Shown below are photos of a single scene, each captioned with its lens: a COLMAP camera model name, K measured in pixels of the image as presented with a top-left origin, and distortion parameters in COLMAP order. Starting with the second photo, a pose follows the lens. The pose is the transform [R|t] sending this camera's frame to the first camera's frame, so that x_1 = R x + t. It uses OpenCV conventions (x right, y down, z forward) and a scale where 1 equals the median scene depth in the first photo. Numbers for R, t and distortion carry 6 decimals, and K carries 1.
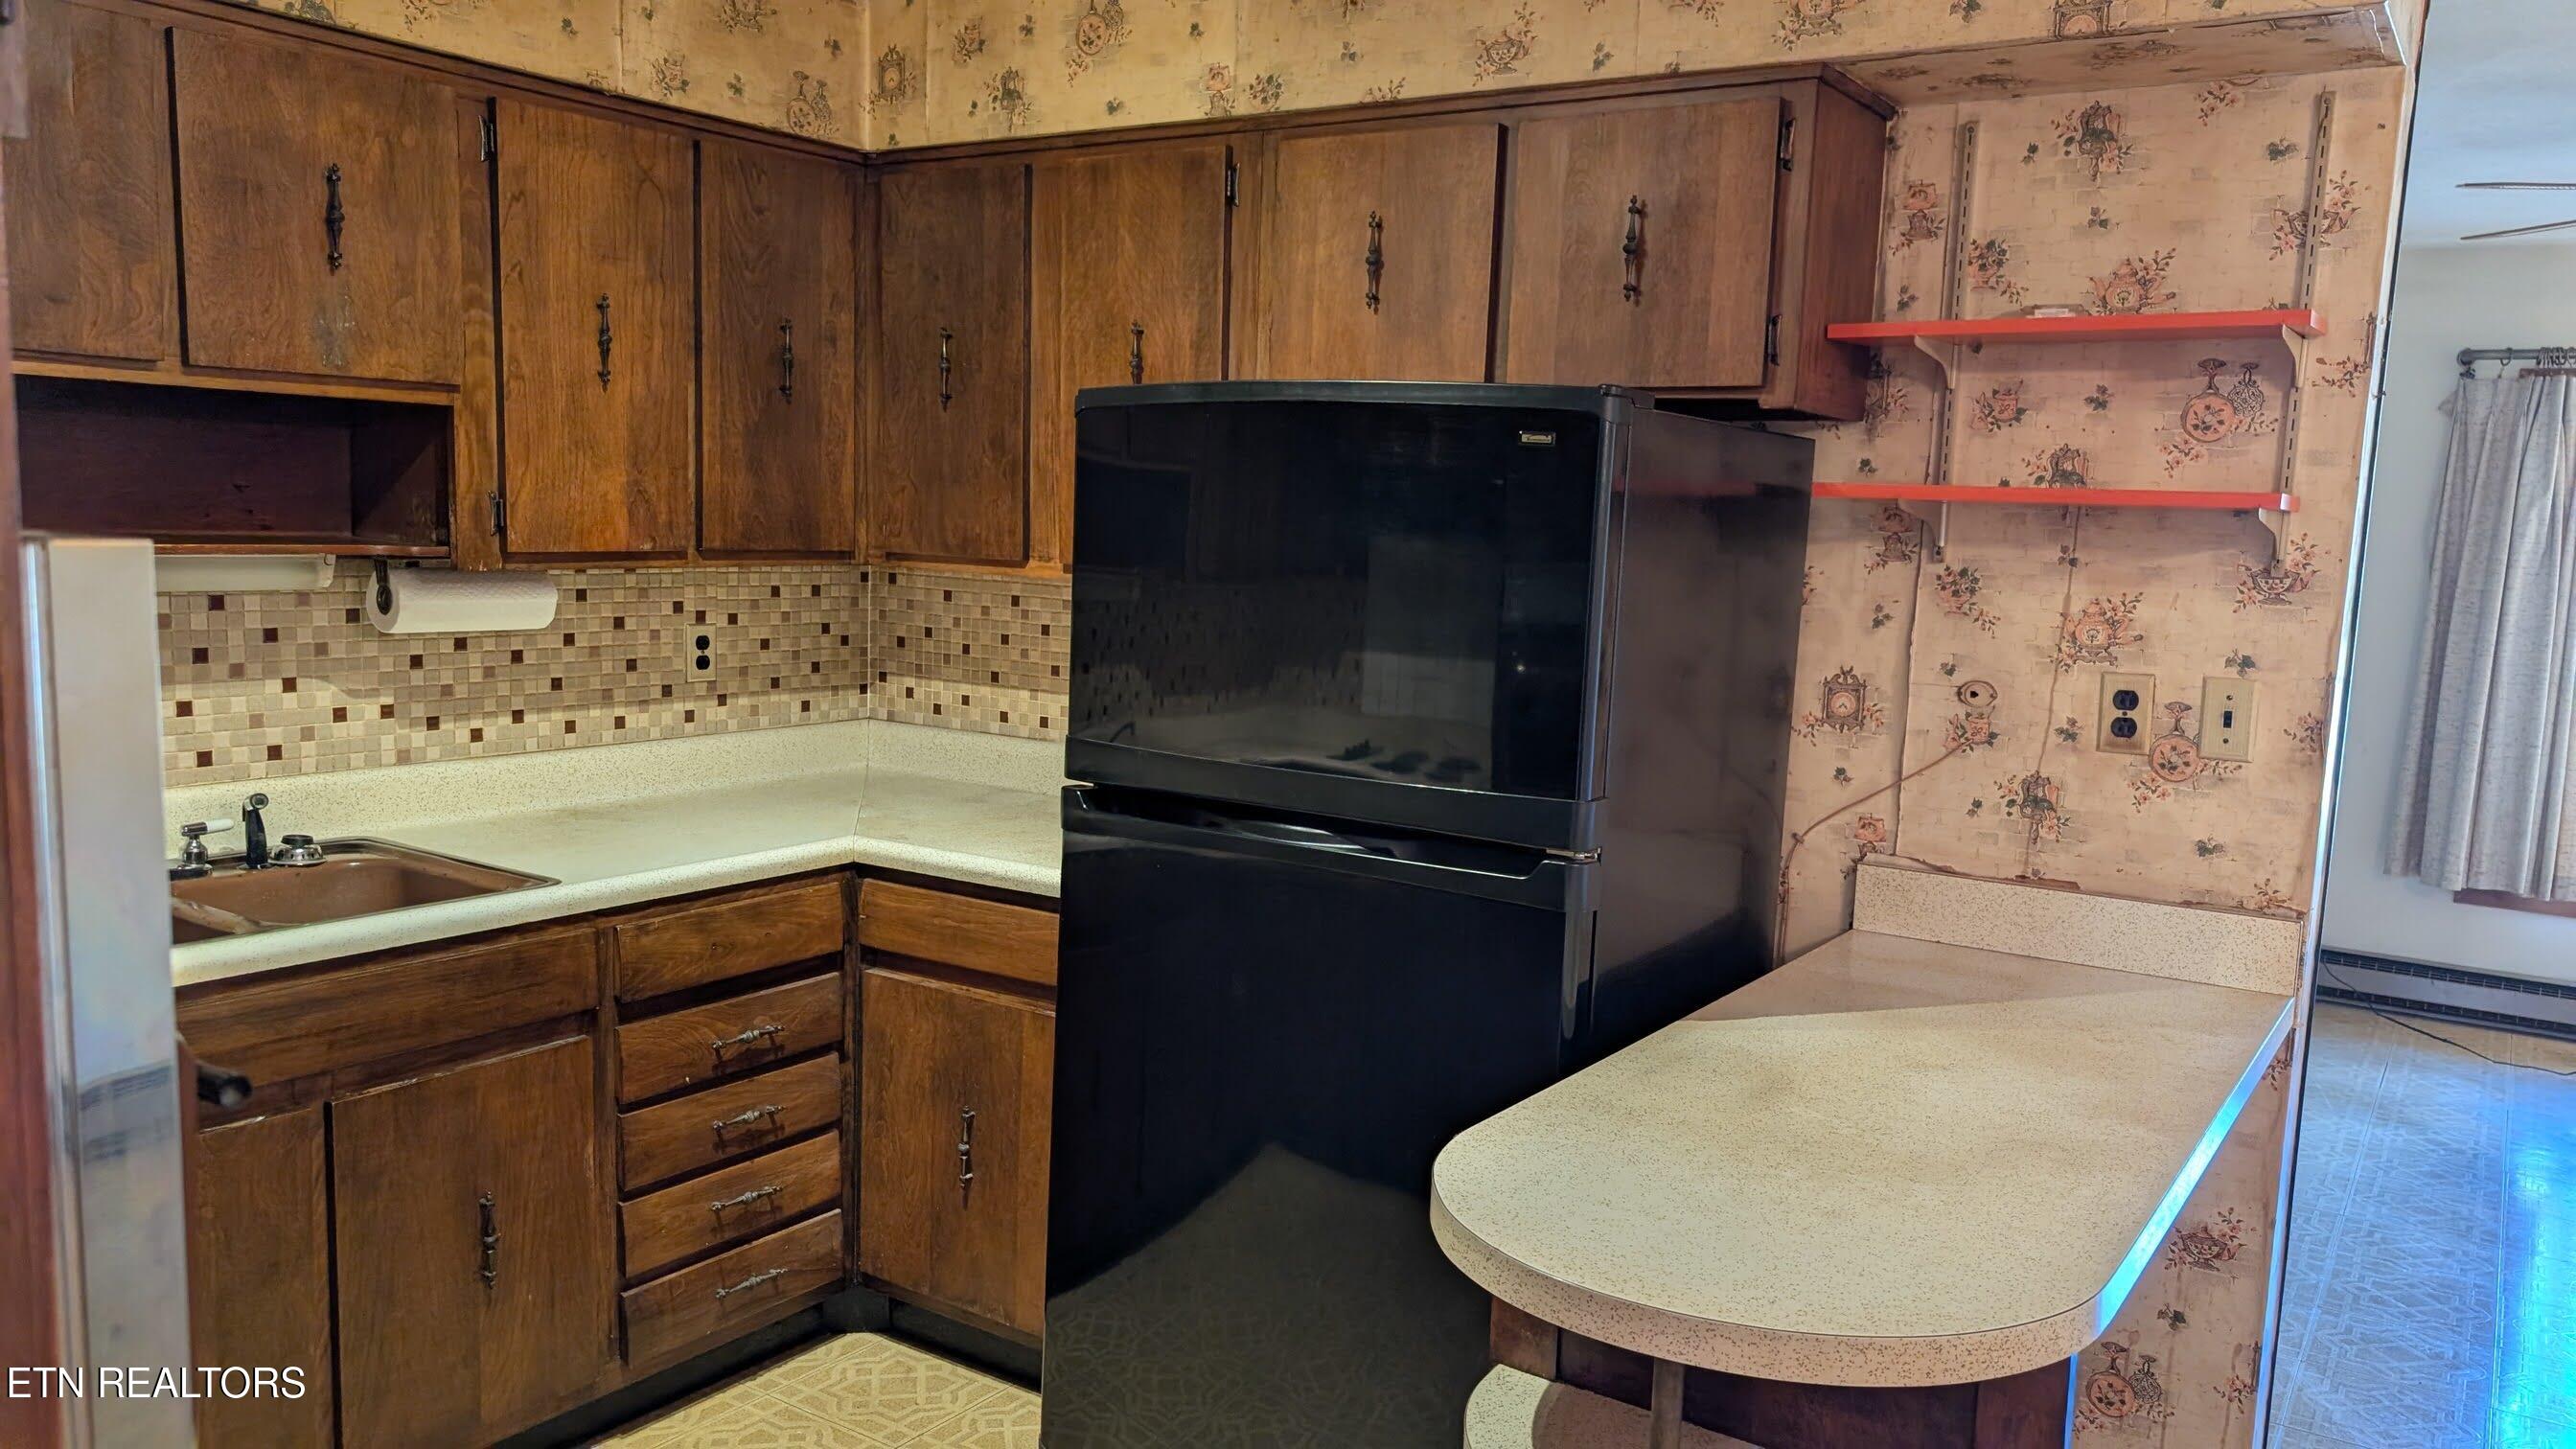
lens RADIAL K [[1849.5, 0, 1309.6], [0, 1849.5, 746.6], [0, 0, 1]] dist [0.002646, 0.001711]
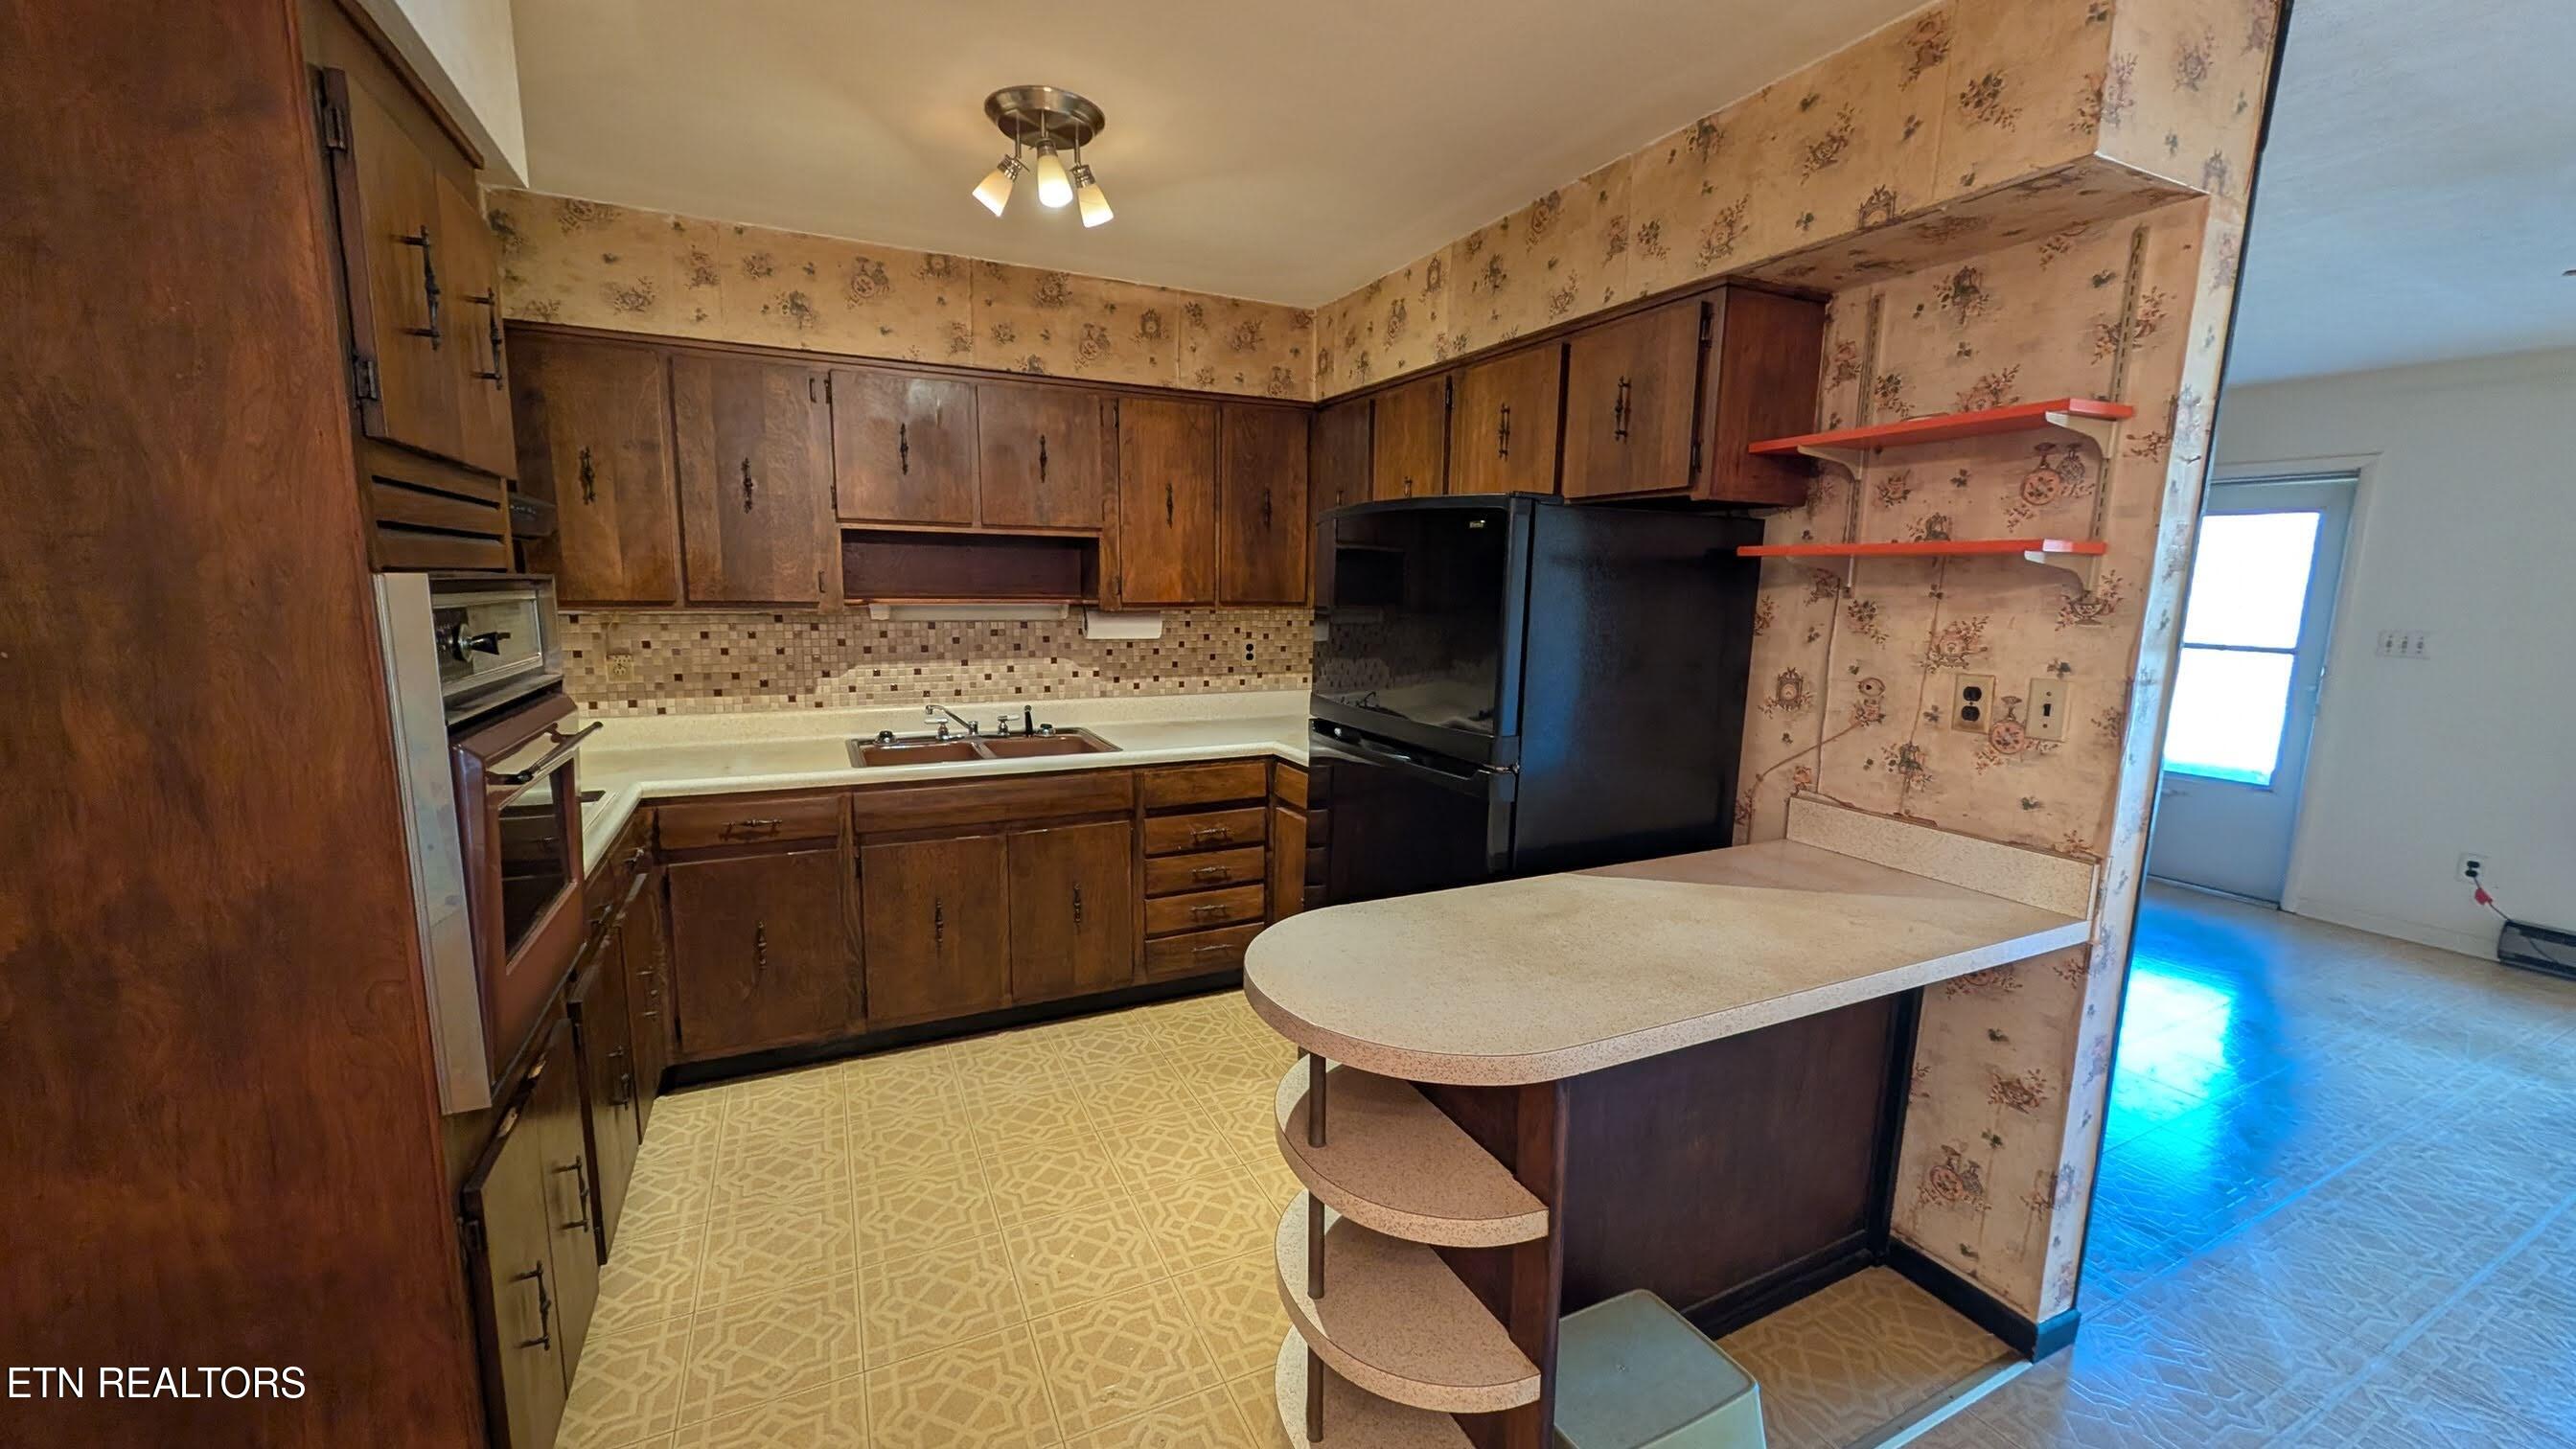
lens RADIAL K [[966.3, 0, 1283.2], [0, 966.3, 728.8], [0, 0, 1]] dist [-0.001010, 0.000476]
pose [[0.860570, 0.055286, -0.506323, 0.336113], [-0.048387, 0.998470, 0.026782, 0.006372], [0.507029, 0.001451, 0.861928, 0.097225]]
